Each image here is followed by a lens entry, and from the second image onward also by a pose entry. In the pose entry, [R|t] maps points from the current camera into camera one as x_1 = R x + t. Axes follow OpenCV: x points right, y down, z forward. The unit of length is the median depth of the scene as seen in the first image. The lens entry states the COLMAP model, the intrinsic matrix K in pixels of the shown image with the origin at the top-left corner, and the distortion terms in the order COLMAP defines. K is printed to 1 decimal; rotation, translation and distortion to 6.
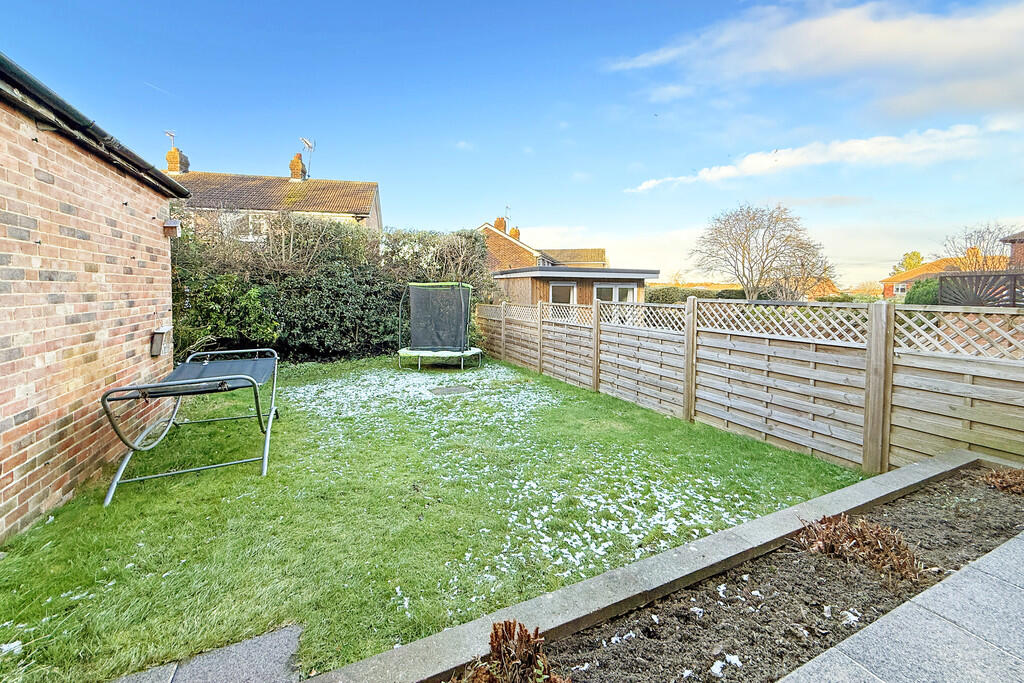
lens RADIAL K [[407.0, 0, 510.2], [0, 407.0, 290.8], [0, 0, 1]] dist [0.001733, 0.000205]
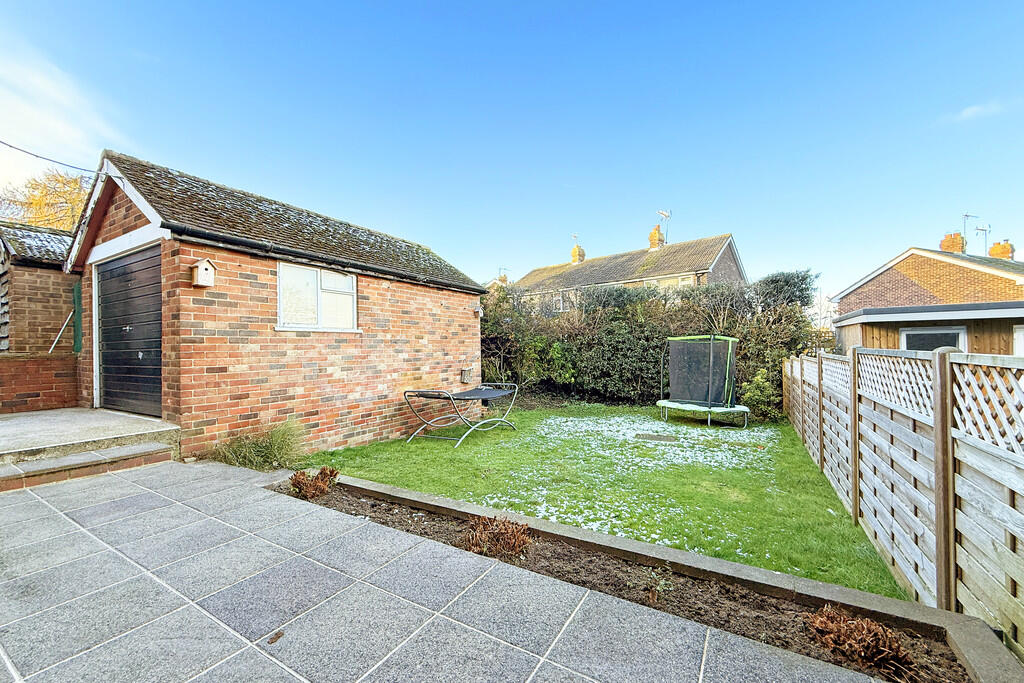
lens RADIAL K [[409.9, 0, 510.6], [0, 409.9, 322.9], [0, 0, 1]] dist [0.004337, 0.000335]
pose [[0.569025, -0.062125, -0.819970, 0.856583], [0.014159, 0.997734, -0.065768, 0.015555], [0.822198, 0.025814, 0.568615, 0.116423]]
